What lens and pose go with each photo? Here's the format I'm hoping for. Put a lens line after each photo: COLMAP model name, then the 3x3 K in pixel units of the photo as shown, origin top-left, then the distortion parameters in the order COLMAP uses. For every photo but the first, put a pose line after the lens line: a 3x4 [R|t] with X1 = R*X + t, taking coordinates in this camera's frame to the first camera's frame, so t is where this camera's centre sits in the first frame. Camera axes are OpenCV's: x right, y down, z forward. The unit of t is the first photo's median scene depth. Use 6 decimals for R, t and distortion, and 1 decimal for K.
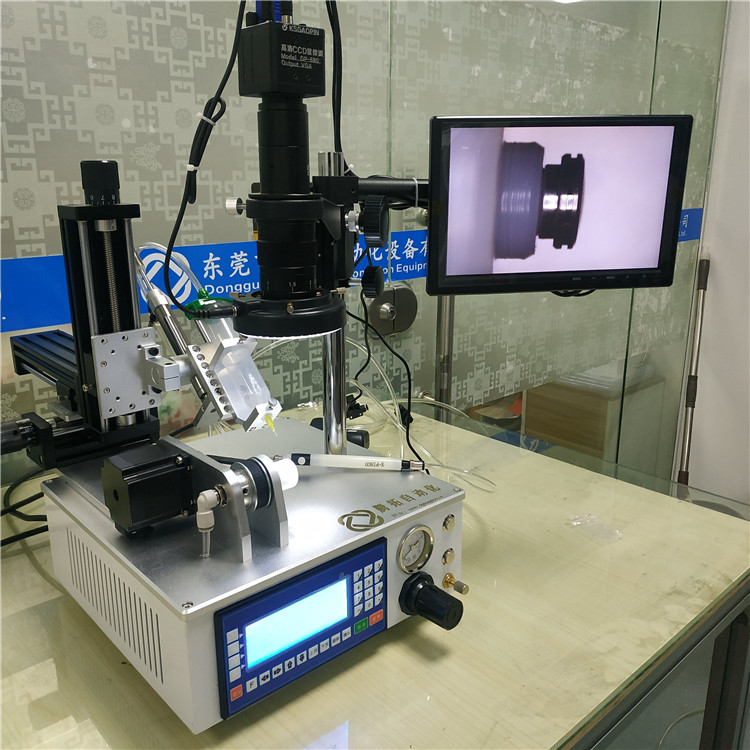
lens RADIAL K [[710.5, 0, 369.4], [0, 710.5, 371.4], [0, 0, 1]] dist [0.027765, -0.080059]
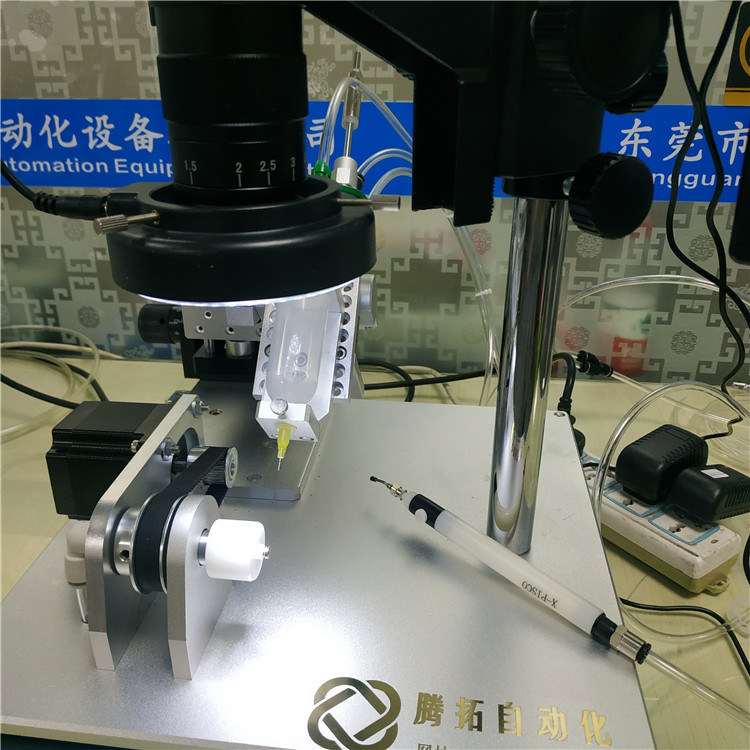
lens RADIAL K [[723.1, 0, 371.8], [0, 723.1, 365.4], [0, 0, 1]] dist [0.022425, -0.063633]
pose [[0.659859, 0.311087, -0.683967, 0.221622], [-0.199427, 0.950131, 0.239749, -0.106656], [0.724441, -0.021799, 0.688992, 0.623355]]
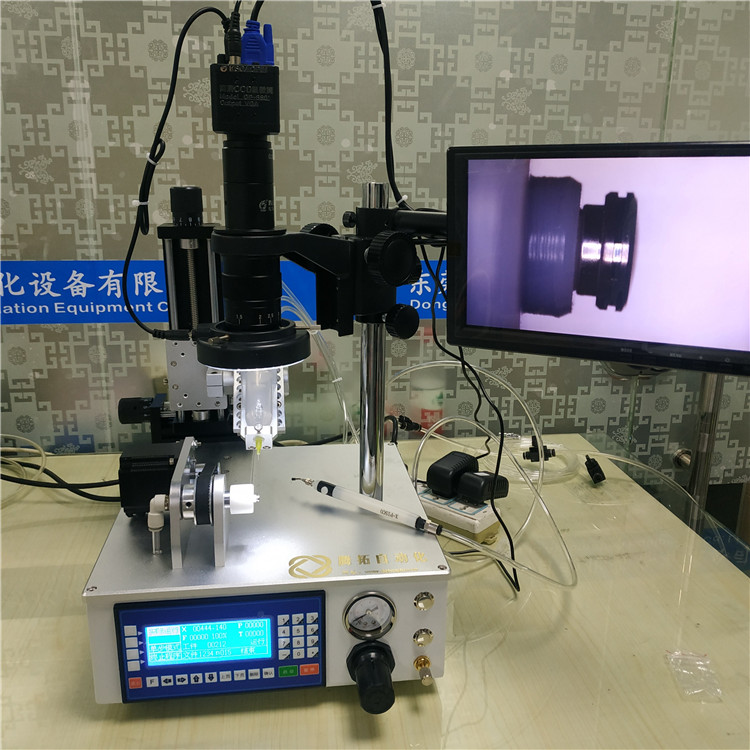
lens RADIAL K [[712.6, 0, 377.3], [0, 712.6, 369.1], [0, 0, 1]] dist [0.018423, -0.054855]
pose [[0.829326, 0.160661, -0.535170, 0.485740], [-0.162221, 0.985749, 0.044542, -0.100548], [0.534699, 0.049875, 0.843569, 0.198374]]
